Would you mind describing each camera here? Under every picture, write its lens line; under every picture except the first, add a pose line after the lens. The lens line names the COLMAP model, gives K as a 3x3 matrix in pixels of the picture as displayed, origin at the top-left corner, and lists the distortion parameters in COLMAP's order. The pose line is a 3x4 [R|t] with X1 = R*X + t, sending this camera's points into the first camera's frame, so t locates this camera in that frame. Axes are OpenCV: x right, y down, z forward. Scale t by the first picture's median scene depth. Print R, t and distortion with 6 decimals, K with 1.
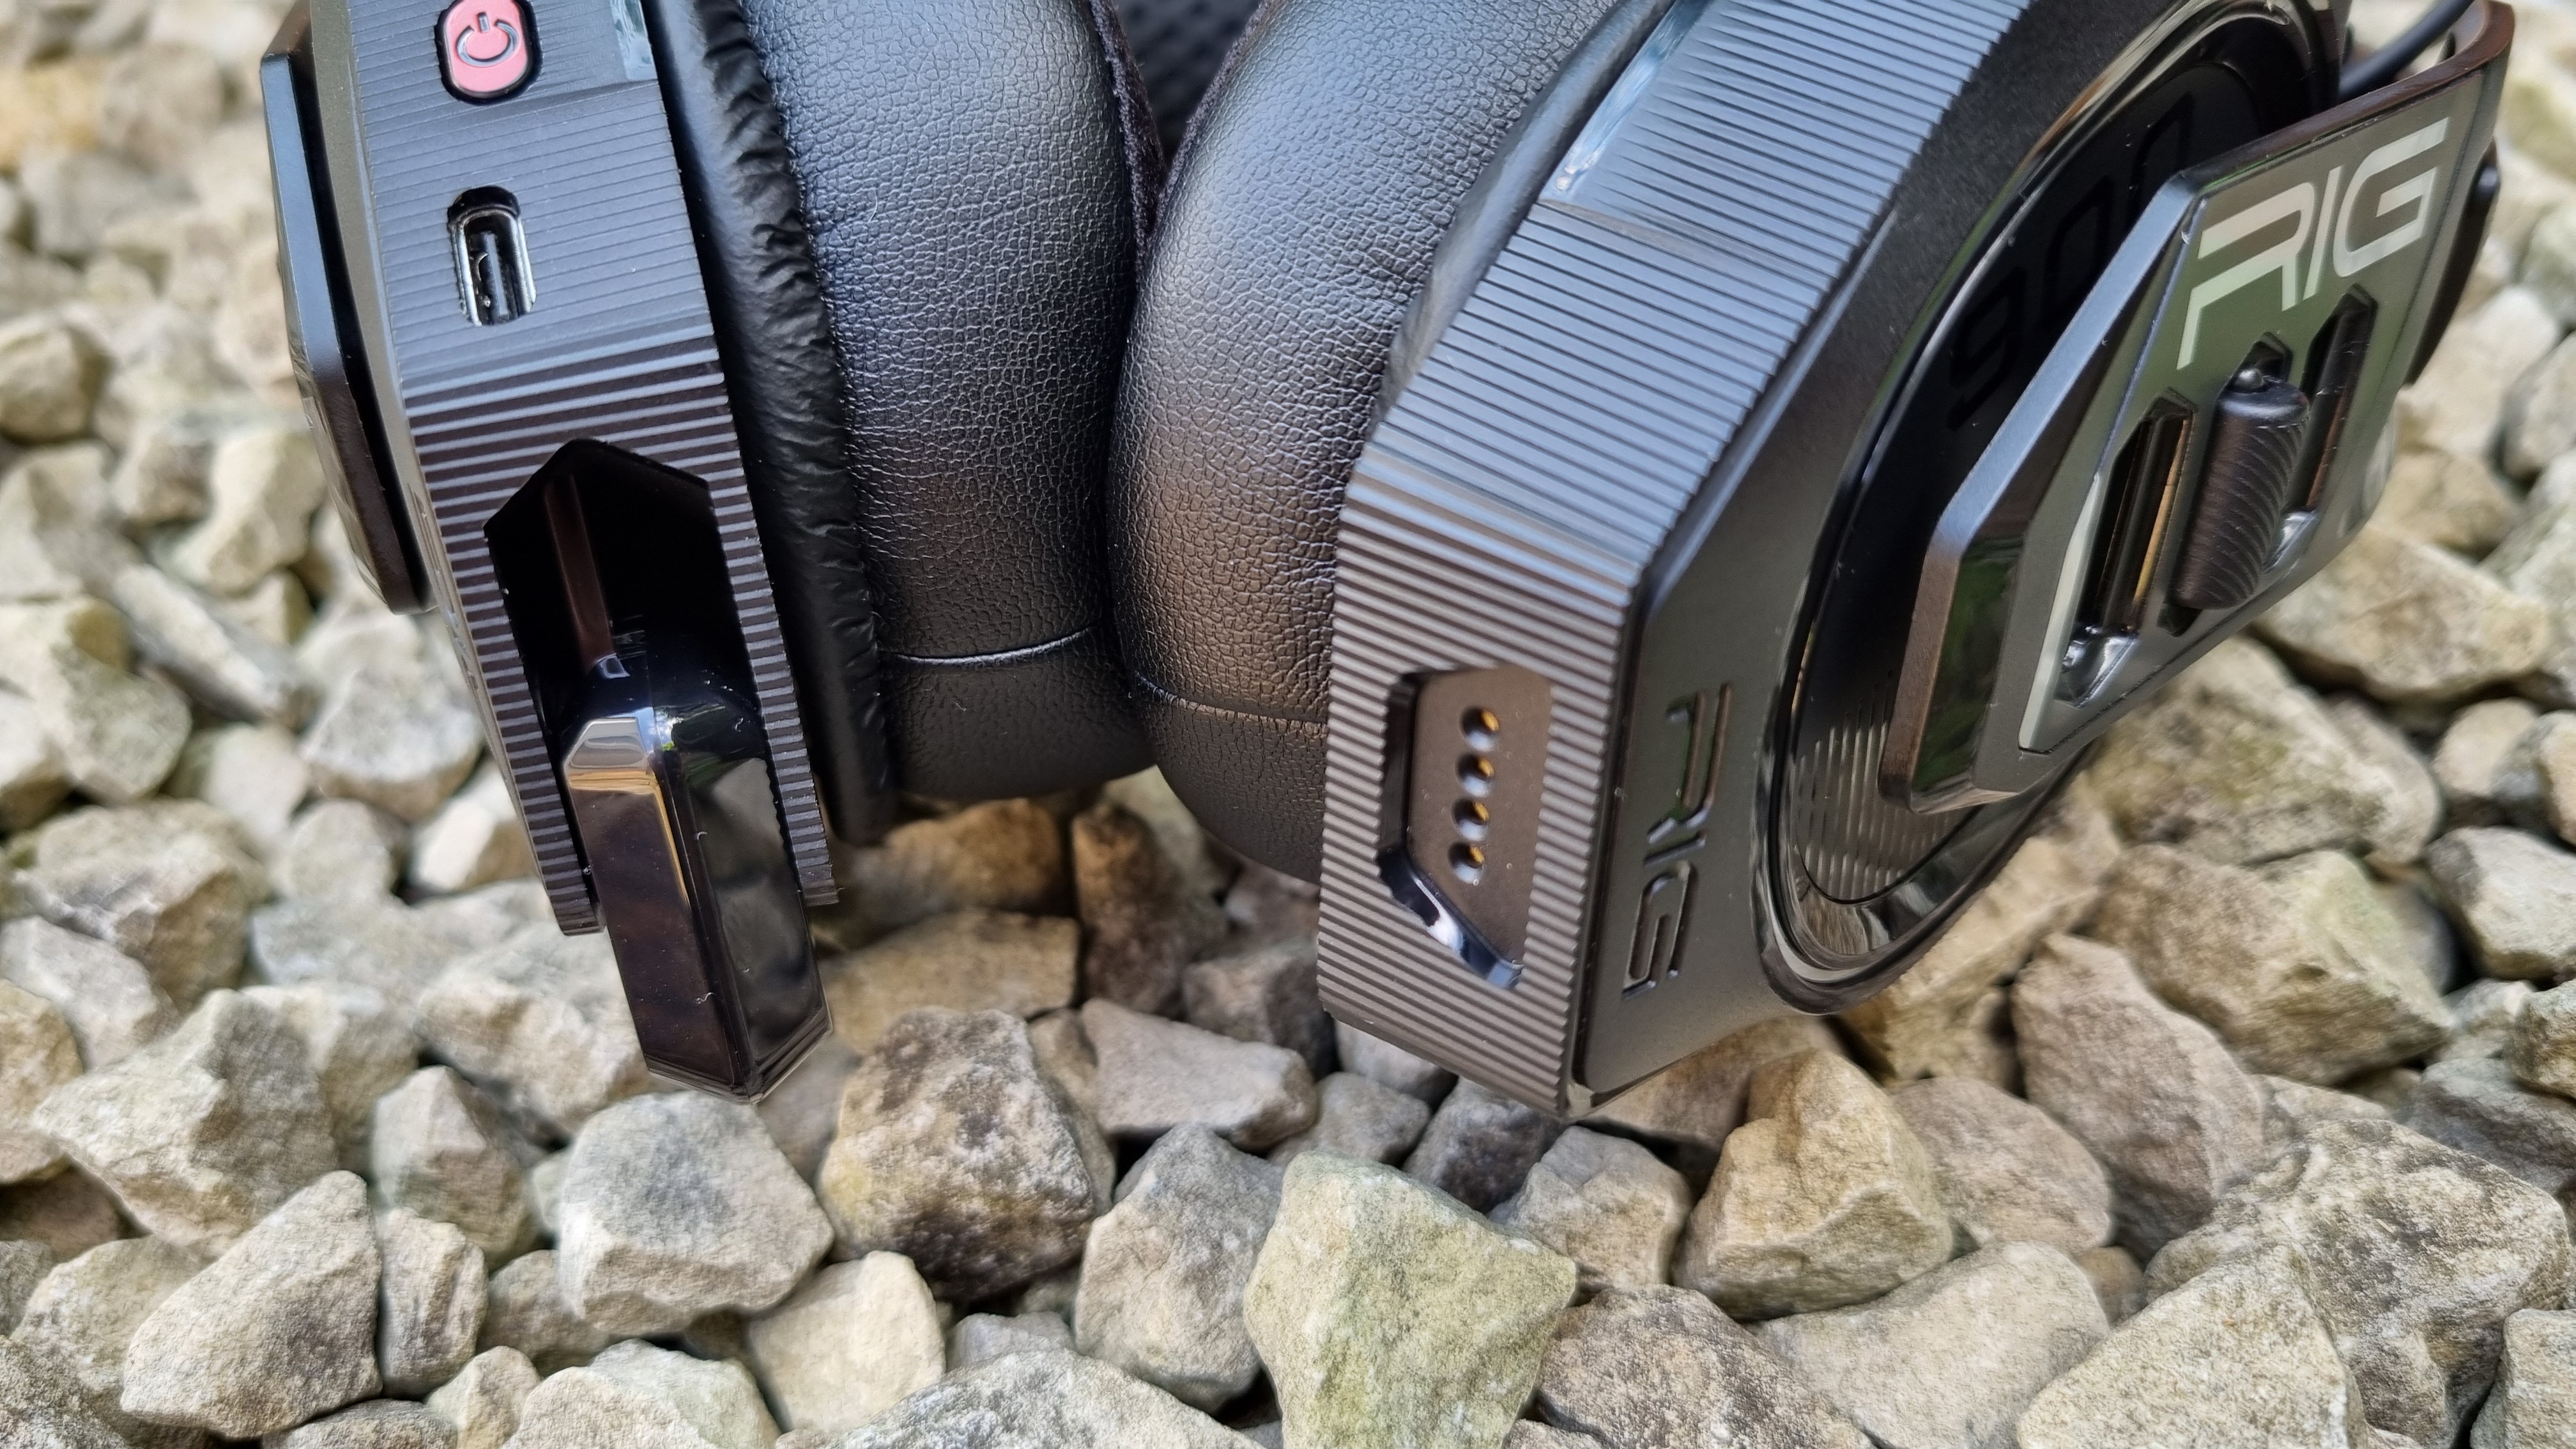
lens RADIAL K [[2035.0, 0, 1288.0], [0, 2035.0, 724.5], [0, 0, 1]] dist [-0.034769, -0.001084]
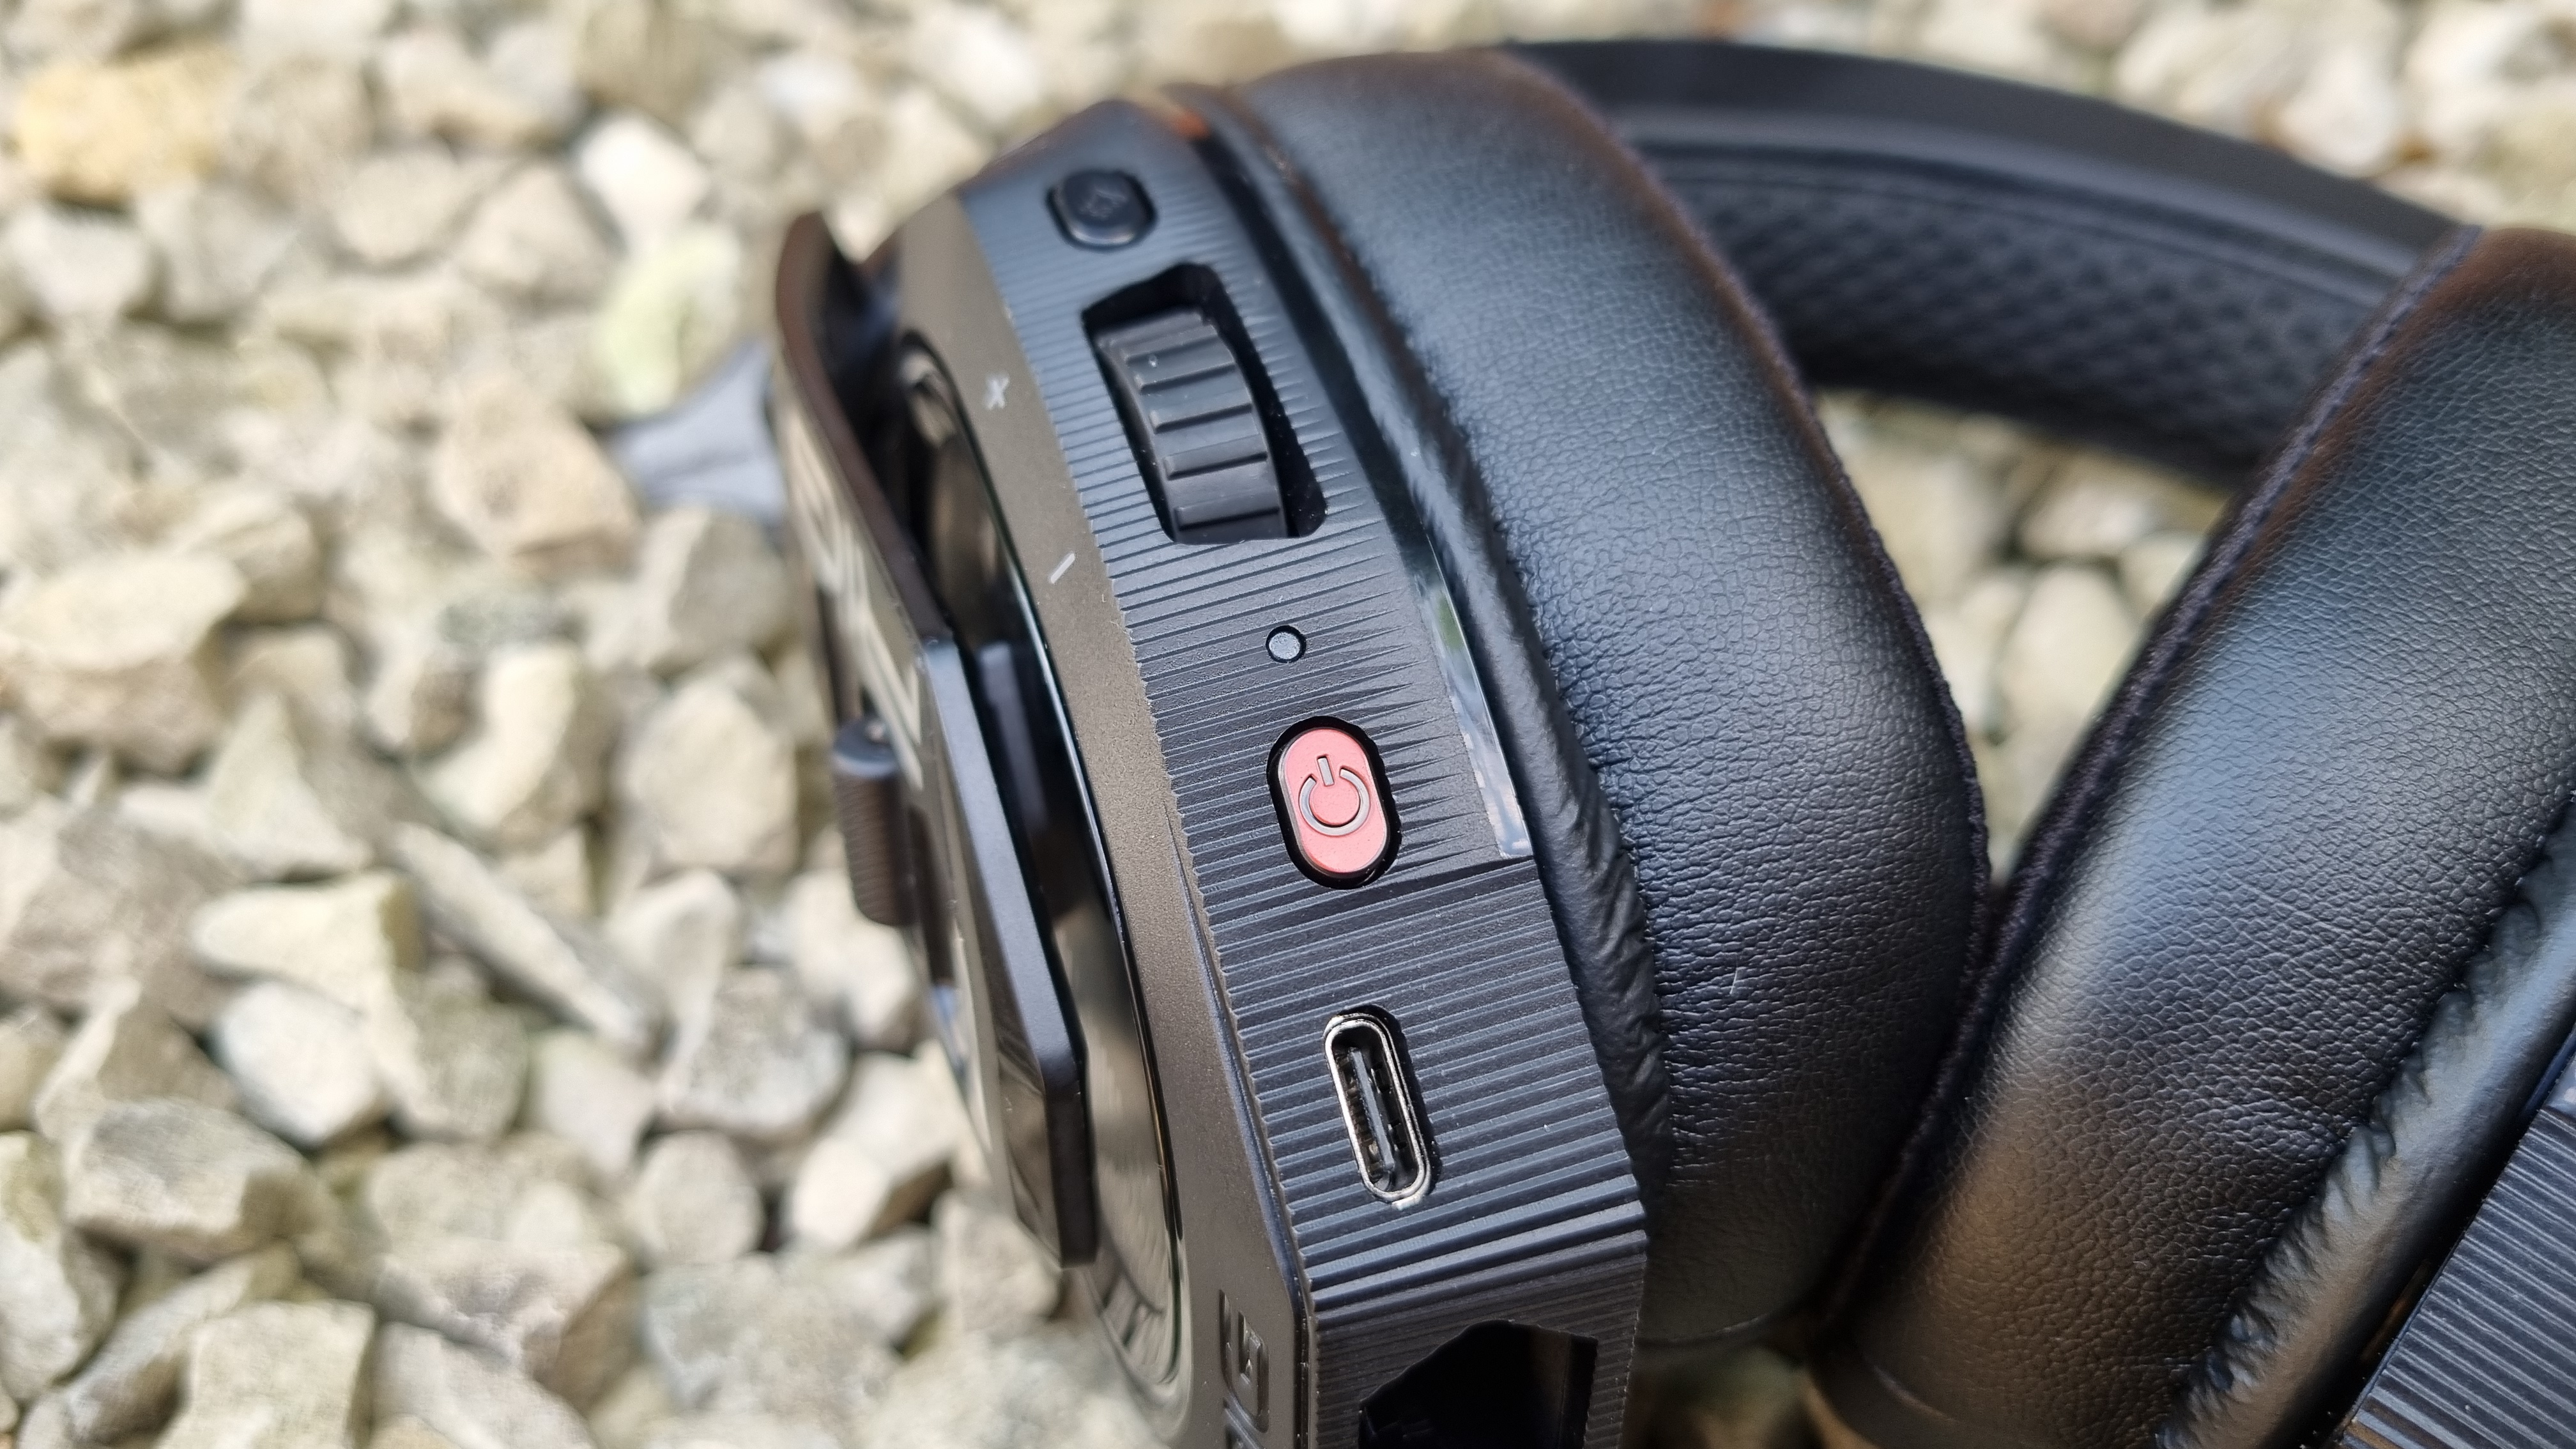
lens RADIAL K [[2035.0, 0, 1288.0], [0, 2035.0, 724.5], [0, 0, 1]] dist [-0.034769, -0.001084]
pose [[0.995155, 0.042534, 0.088646, -0.324623], [-0.054433, 0.989149, 0.136463, -0.318916], [-0.081880, -0.140627, 0.986671, 0.103347]]
